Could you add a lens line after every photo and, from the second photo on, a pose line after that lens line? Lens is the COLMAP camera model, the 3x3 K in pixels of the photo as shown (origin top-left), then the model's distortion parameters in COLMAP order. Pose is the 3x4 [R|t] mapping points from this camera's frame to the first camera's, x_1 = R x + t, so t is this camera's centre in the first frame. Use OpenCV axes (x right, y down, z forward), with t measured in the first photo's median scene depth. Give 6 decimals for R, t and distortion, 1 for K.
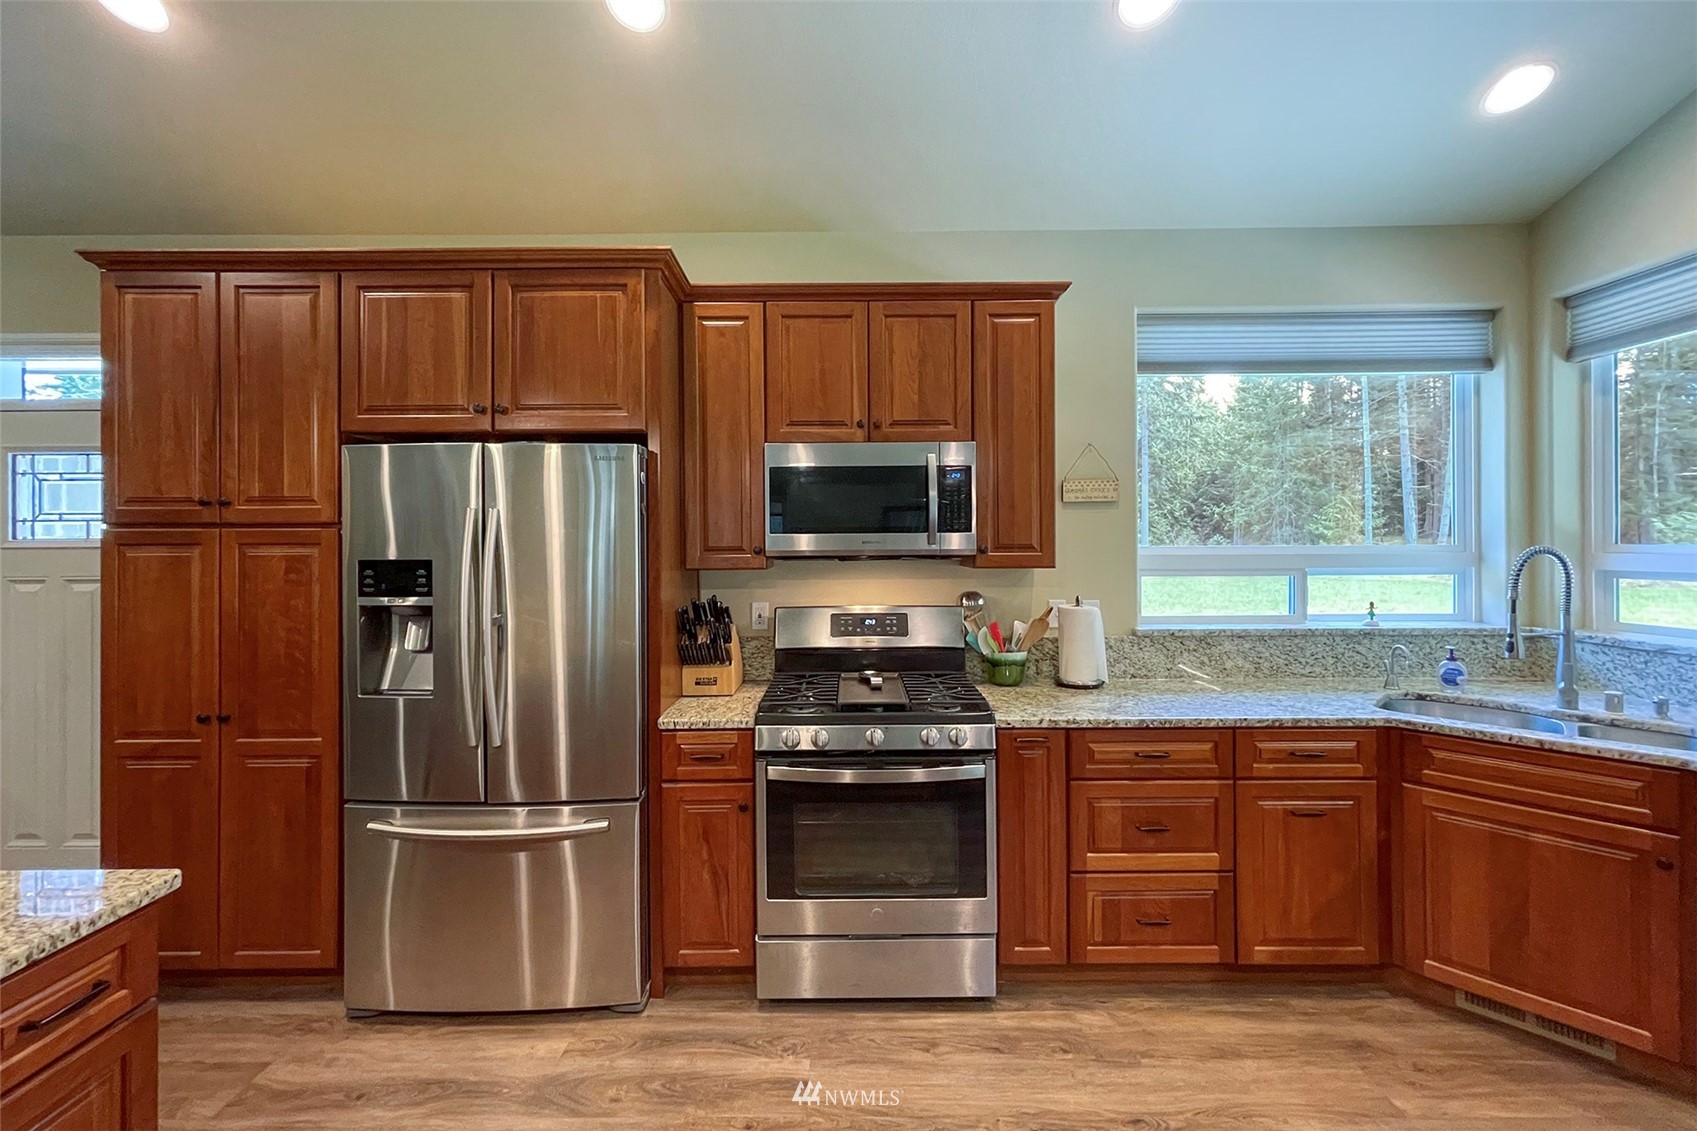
lens RADIAL K [[735.3, 0, 842.3], [0, 735.3, 549.1], [0, 0, 1]] dist [-0.000632, -0.000130]
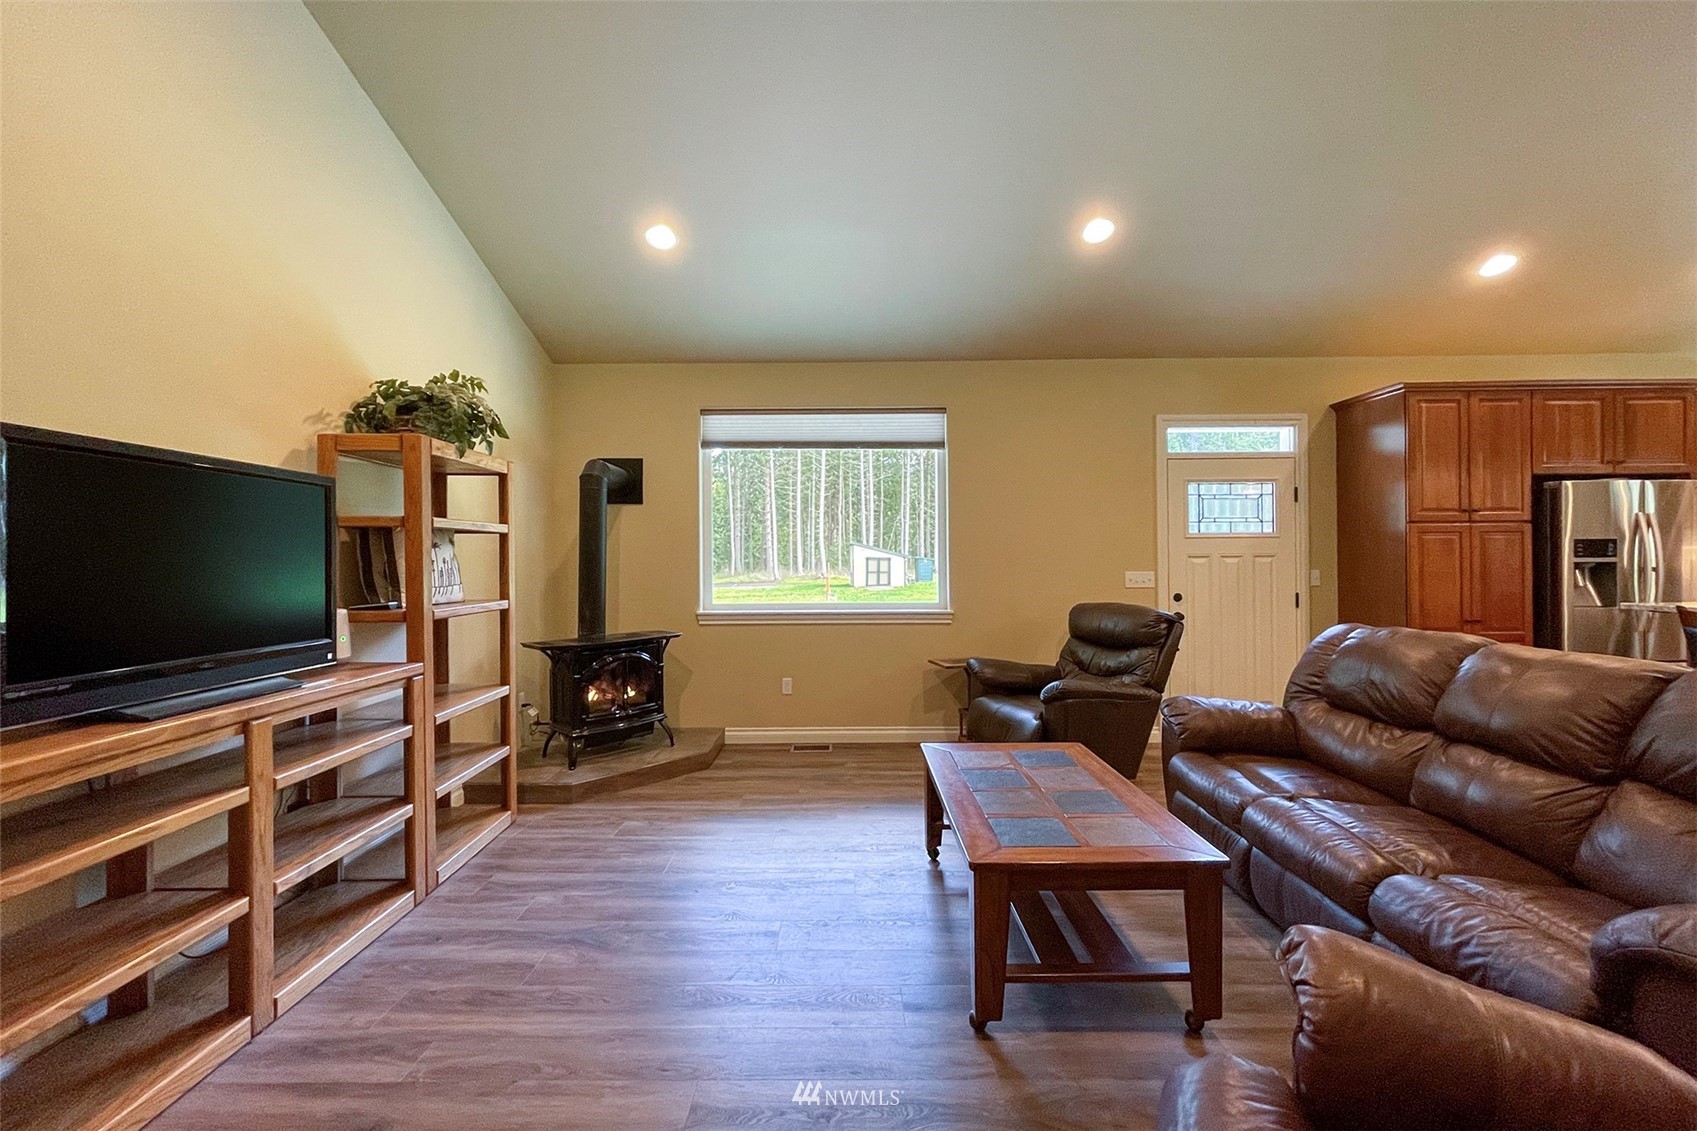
lens RADIAL K [[735.3, 0, 842.3], [0, 735.3, 549.1], [0, 0, 1]] dist [-0.000632, -0.000130]
pose [[0.999973, -0.005999, -0.004348, -2.485276], [0.005966, 0.999955, -0.007433, 0.041771], [0.004393, 0.007407, 0.999963, -0.935293]]
